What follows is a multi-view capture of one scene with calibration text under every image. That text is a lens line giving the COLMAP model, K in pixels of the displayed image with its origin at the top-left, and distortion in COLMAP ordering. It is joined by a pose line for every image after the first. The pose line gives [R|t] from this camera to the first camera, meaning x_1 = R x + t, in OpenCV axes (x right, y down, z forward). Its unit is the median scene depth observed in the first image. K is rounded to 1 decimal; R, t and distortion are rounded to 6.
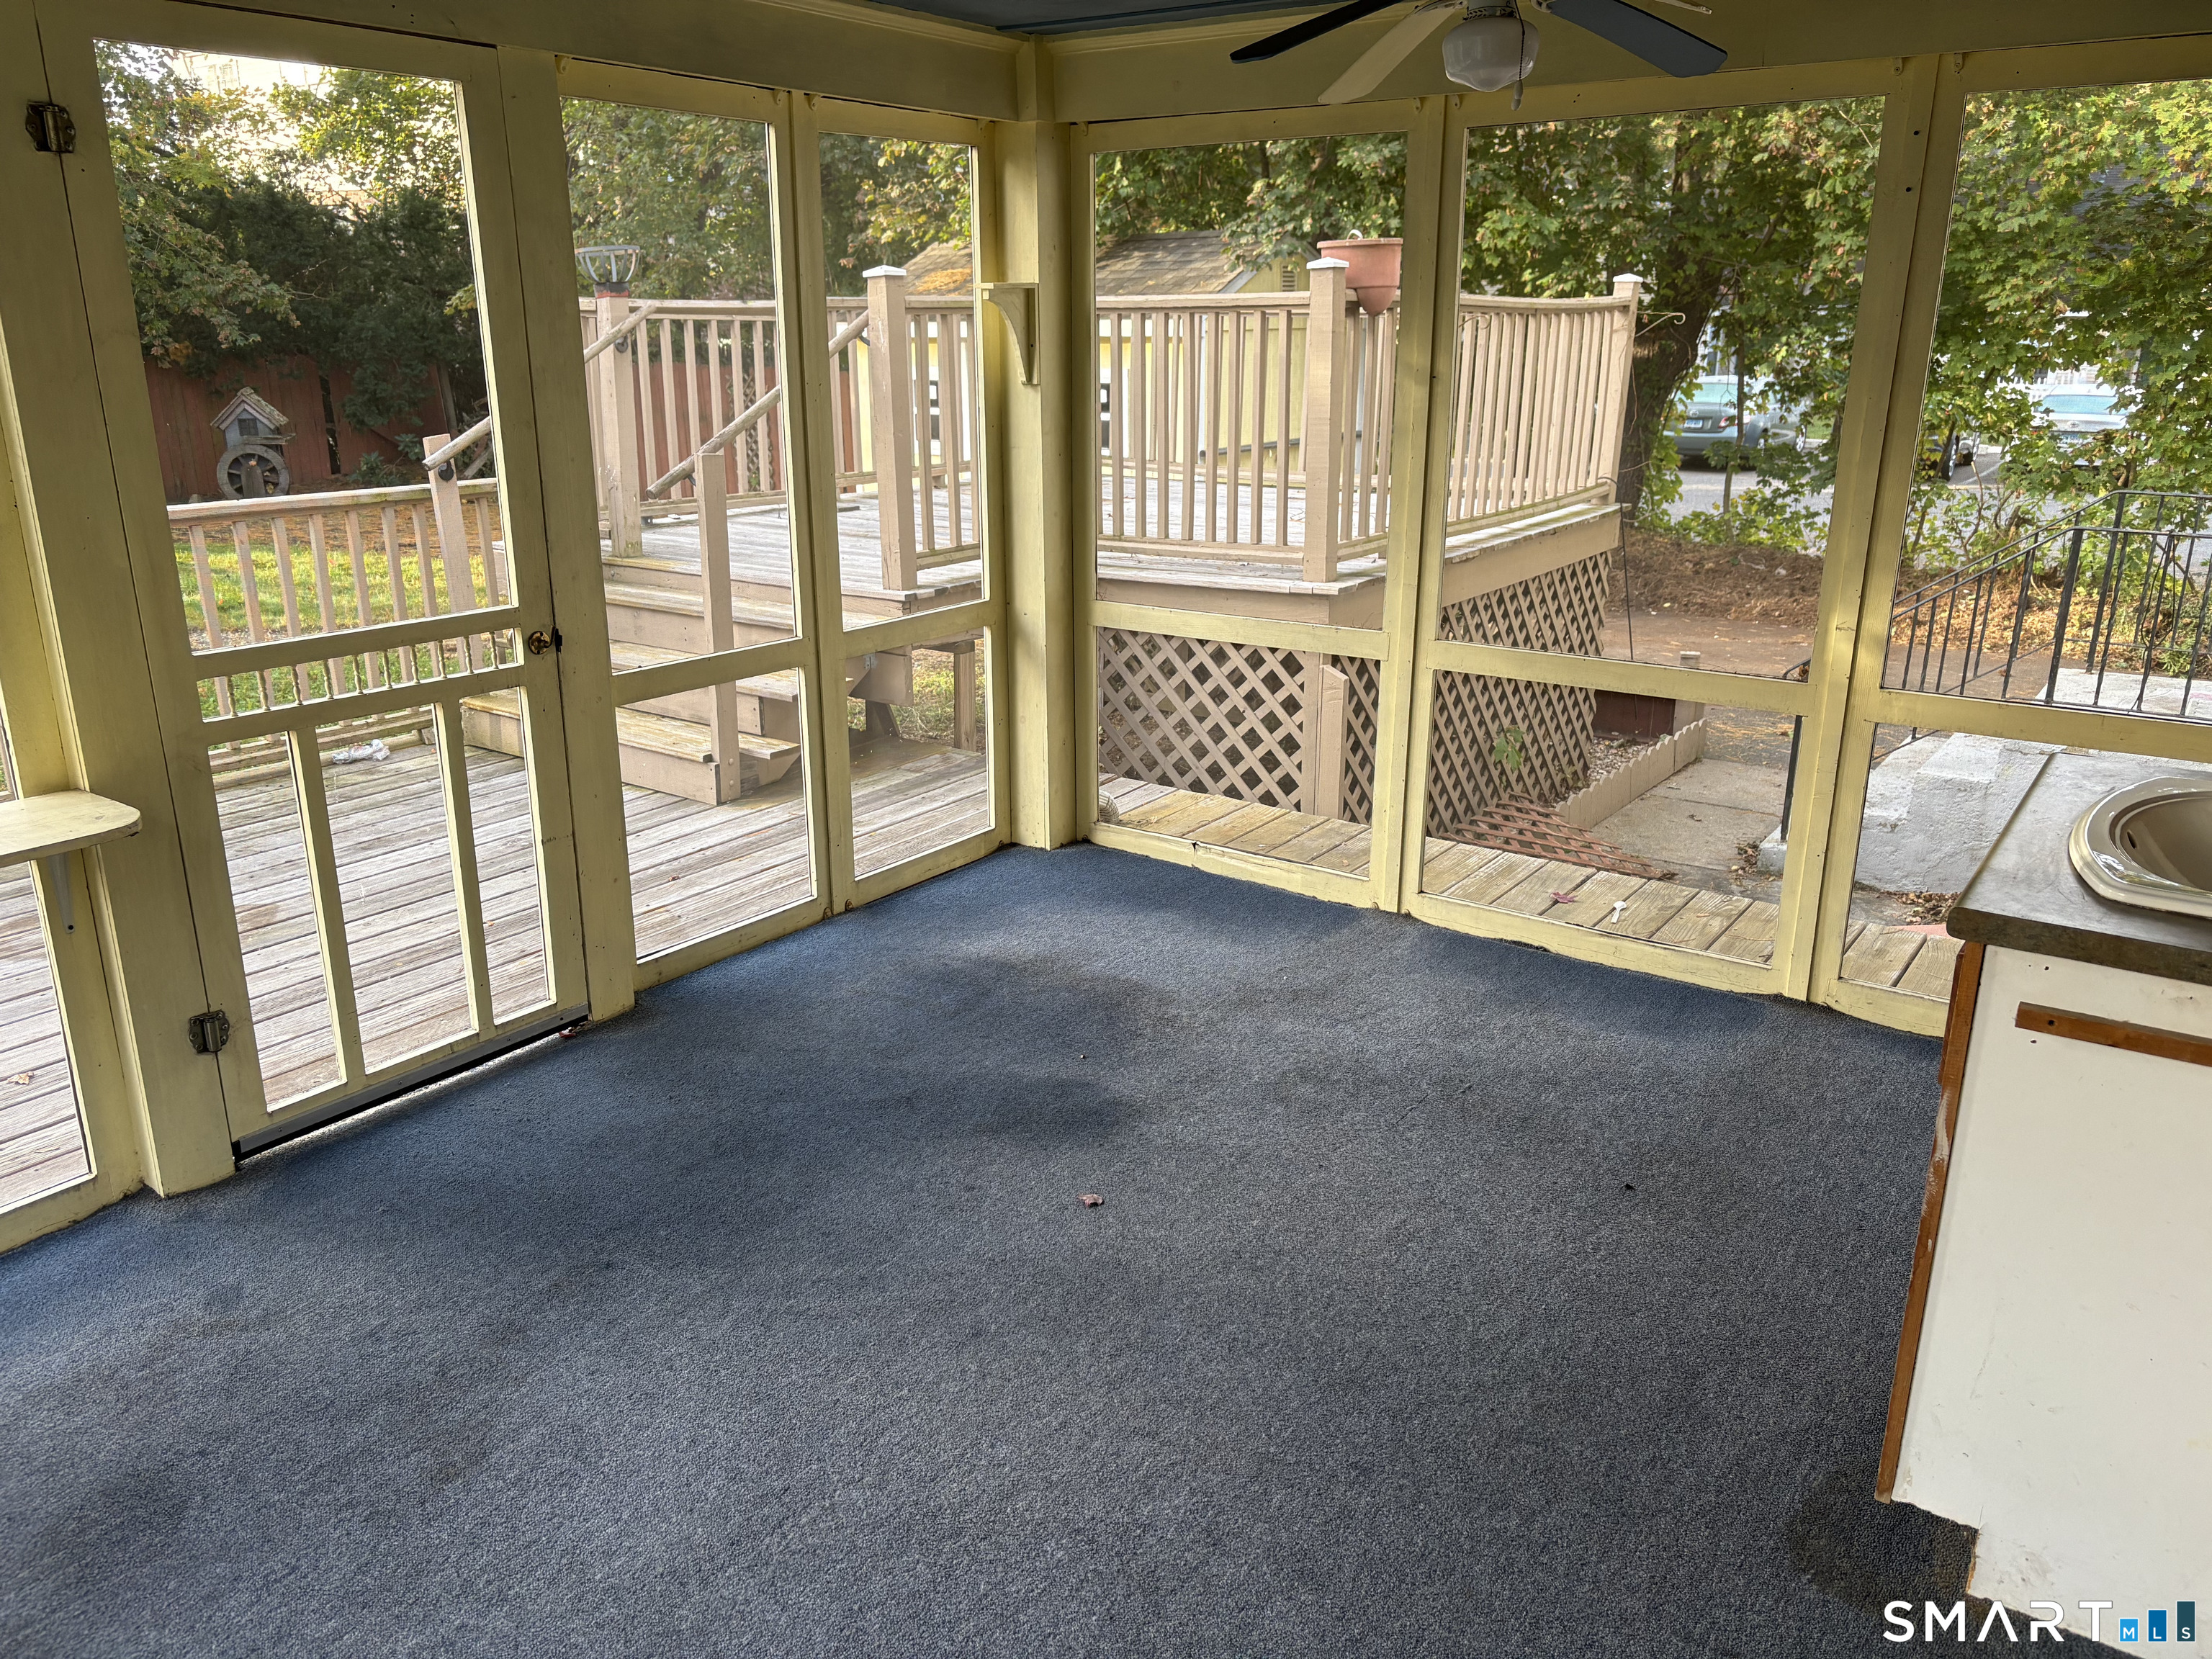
lens RADIAL K [[1662.6, 0, 1095.6], [0, 1662.6, 831.3], [0, 0, 1]] dist [0.053845, -0.052852]
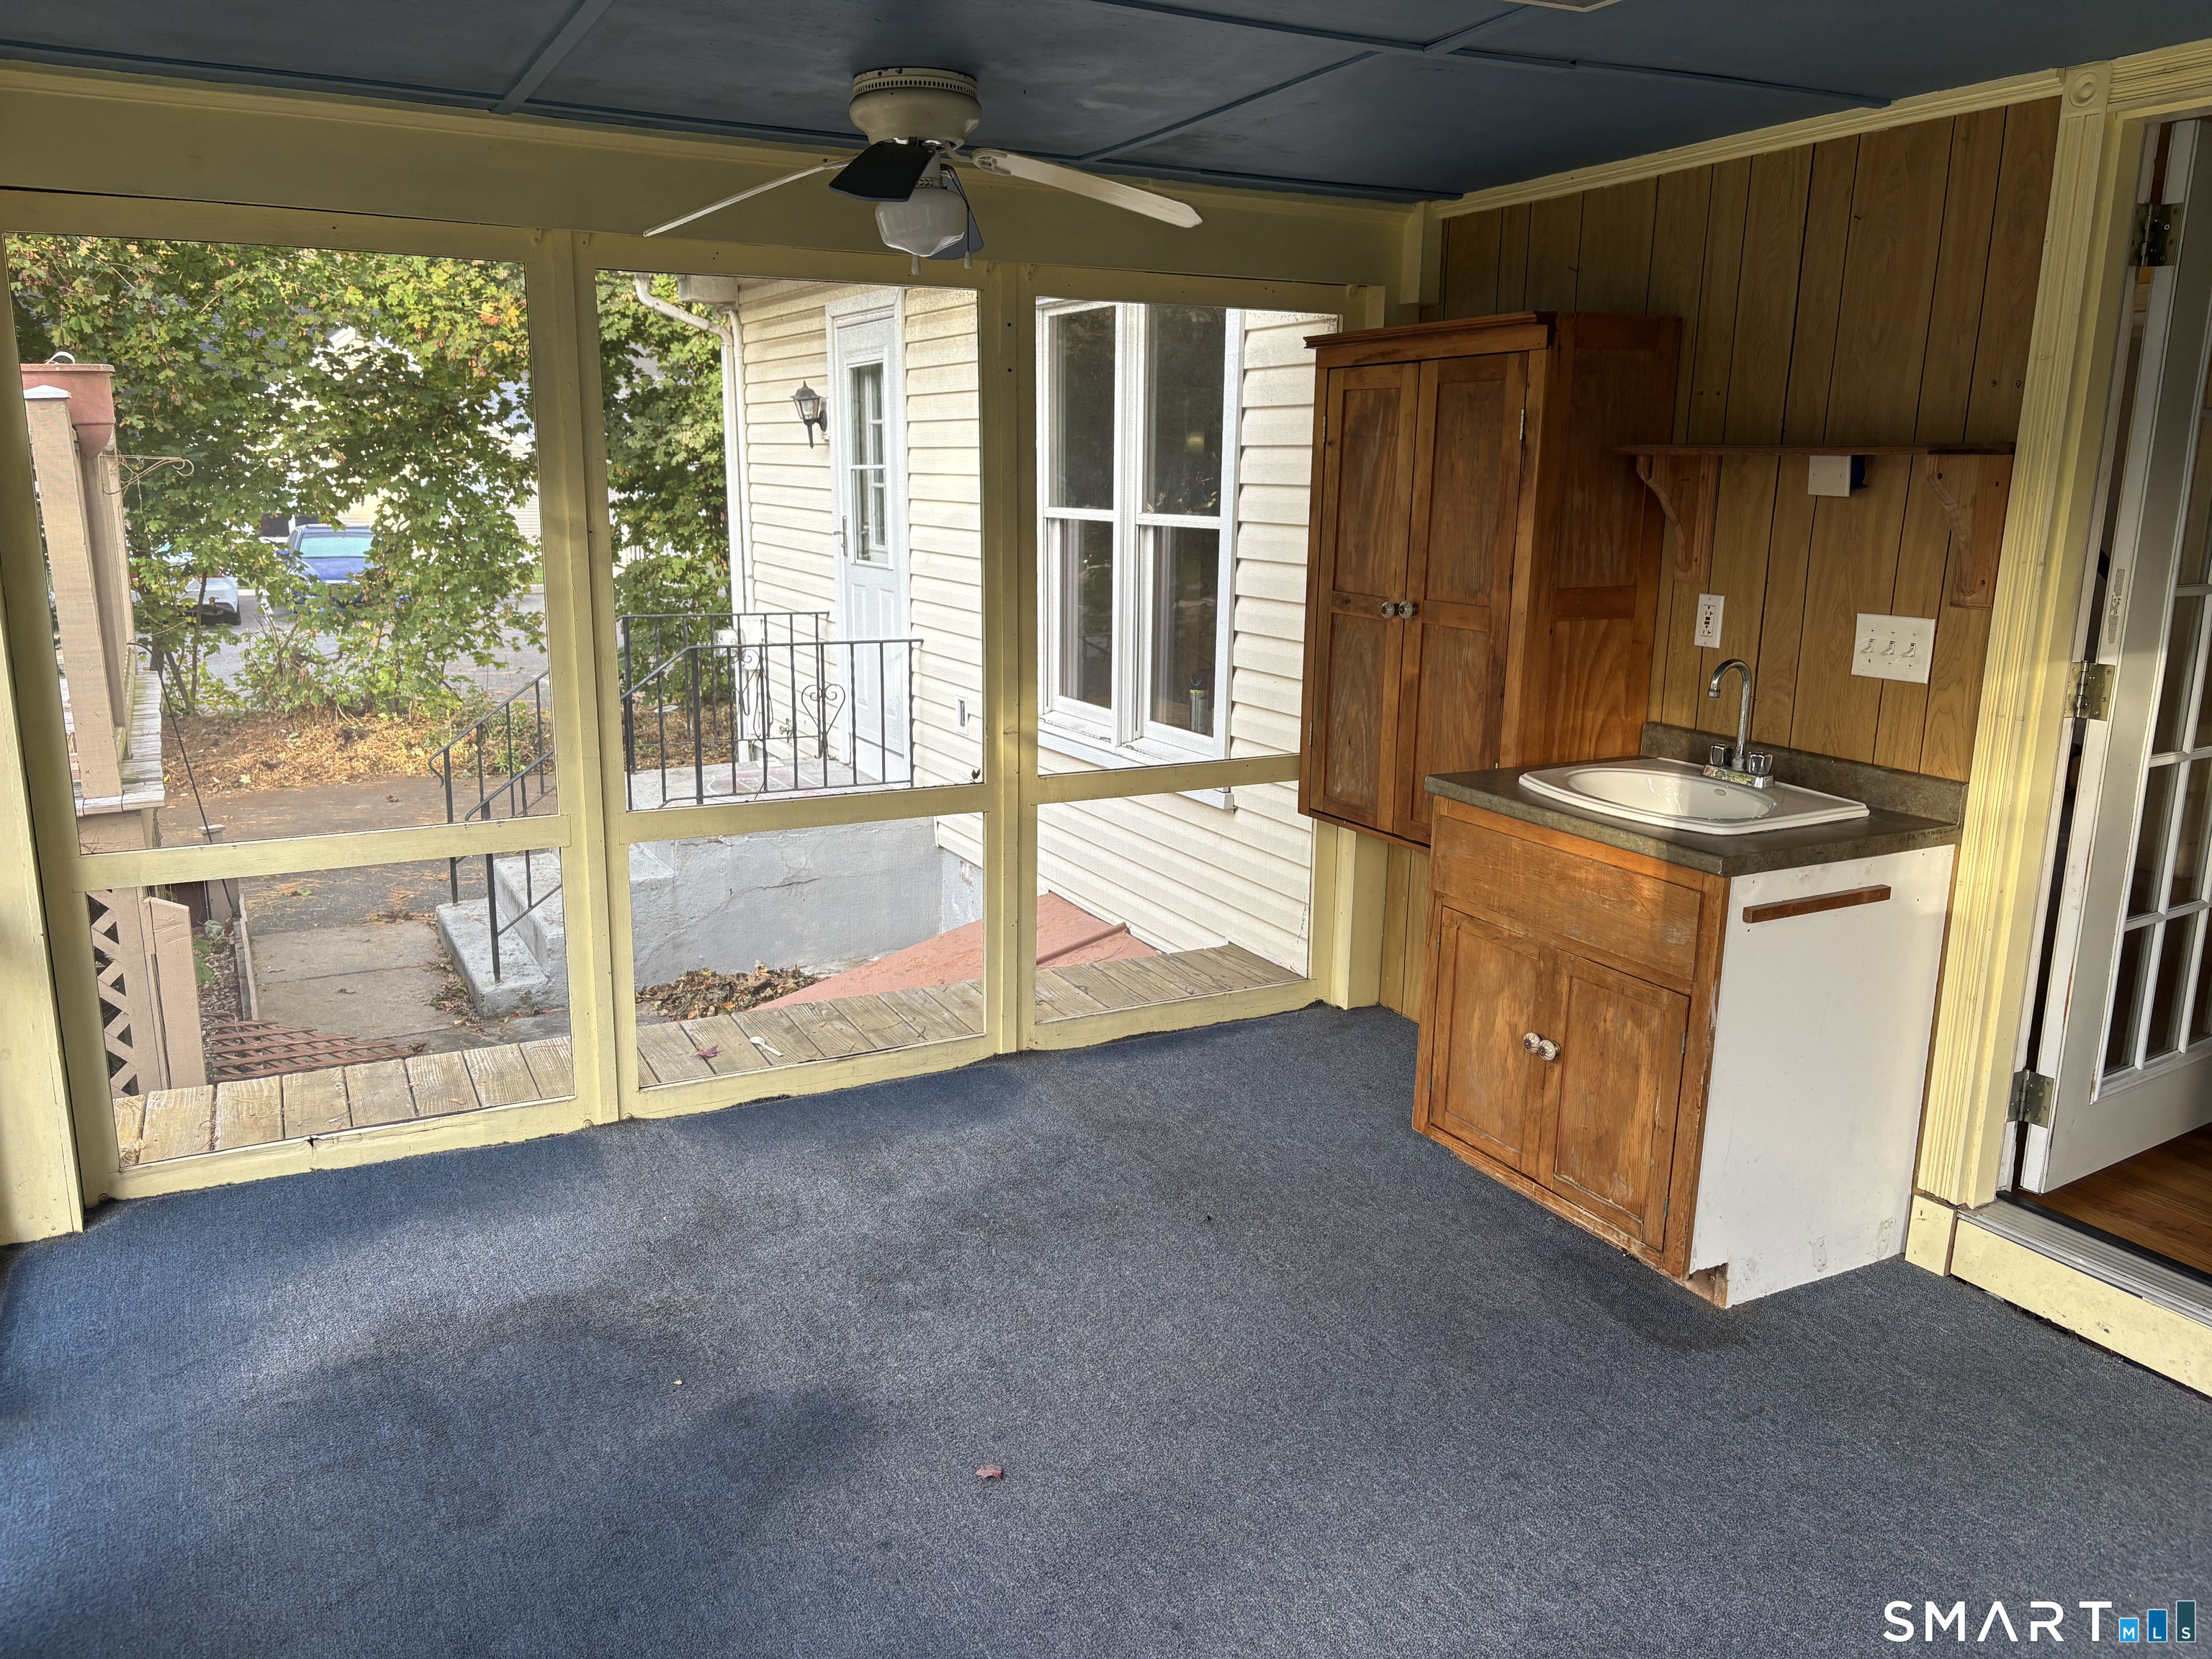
lens RADIAL K [[1662.6, 0, 1101.5], [0, 1662.6, 835.1], [0, 0, 1]] dist [0.053845, -0.052852]
pose [[0.456924, -0.191289, 0.868694, -0.445057], [0.258992, 0.962900, 0.075806, -0.098032], [-0.850966, 0.190348, 0.489514, 0.316796]]
